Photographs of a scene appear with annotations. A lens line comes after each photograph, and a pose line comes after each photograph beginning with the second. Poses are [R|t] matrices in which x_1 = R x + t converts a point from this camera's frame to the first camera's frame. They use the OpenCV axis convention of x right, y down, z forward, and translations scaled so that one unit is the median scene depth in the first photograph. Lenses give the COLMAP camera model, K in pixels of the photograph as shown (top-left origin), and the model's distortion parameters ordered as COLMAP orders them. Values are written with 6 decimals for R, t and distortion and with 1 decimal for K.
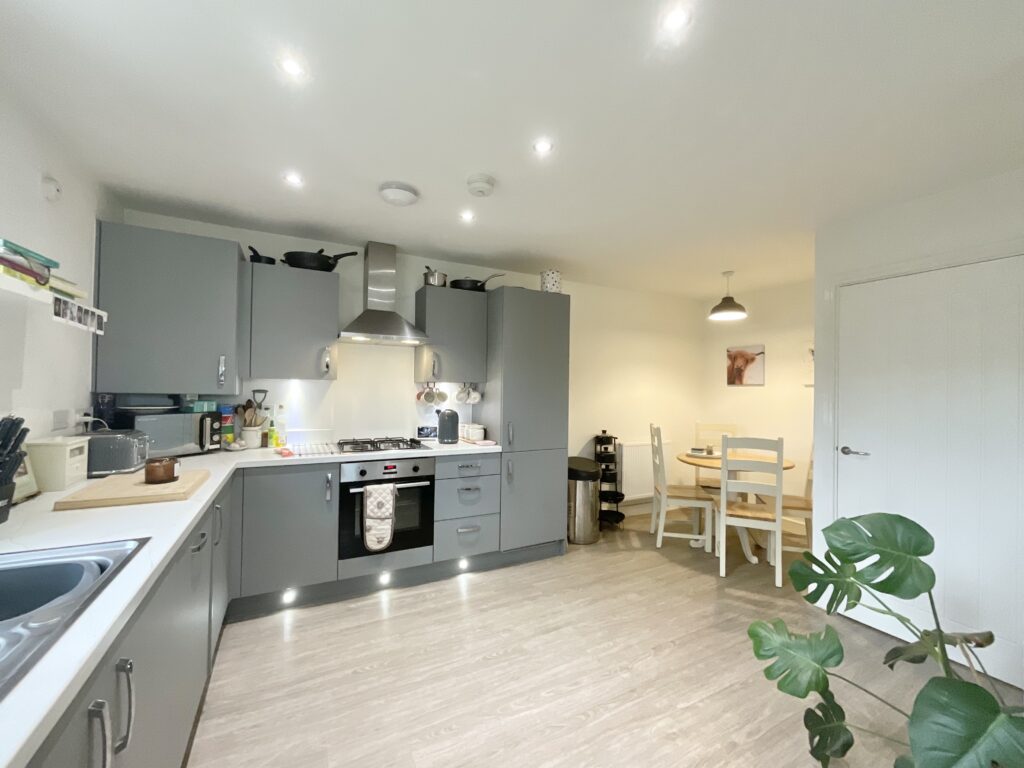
lens RADIAL K [[416.3, 0, 512.1], [0, 416.3, 385.2], [0, 0, 1]] dist [-0.000745, 0.000128]
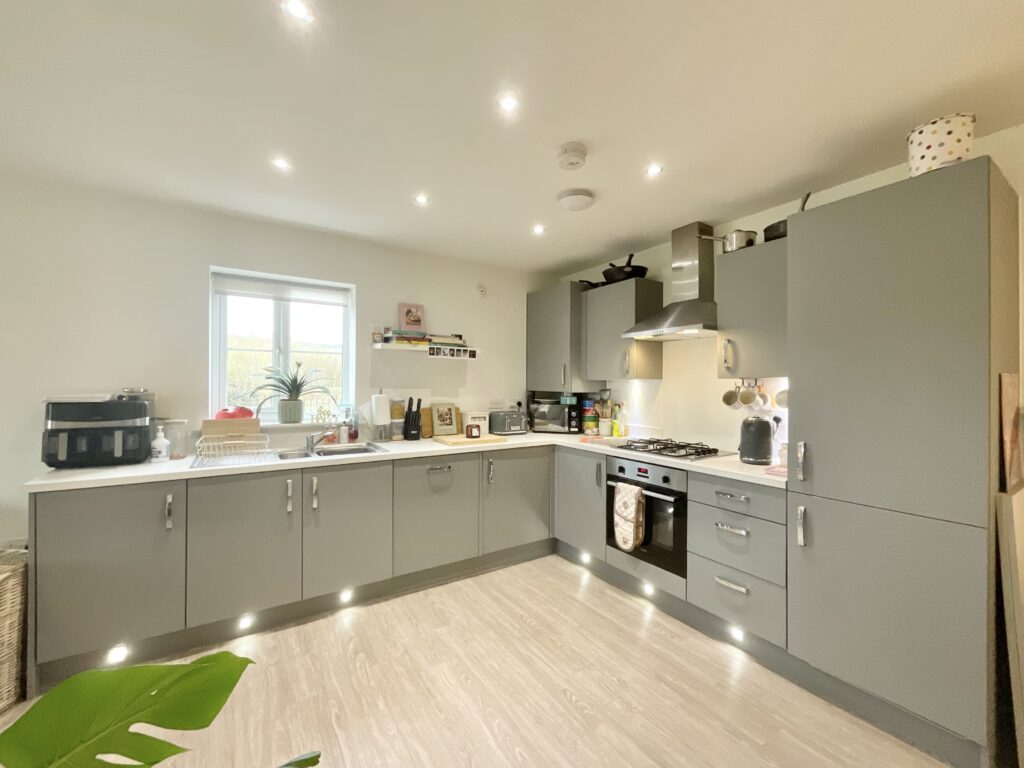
lens RADIAL K [[416.3, 0, 511.2], [0, 416.3, 384.4], [0, 0, 1]] dist [-0.000745, 0.000128]
pose [[0.095854, -0.016982, -0.995251, 0.639649], [0.003505, 0.999854, -0.016723, 0.017955], [0.995389, -0.001885, 0.095900, 0.634271]]
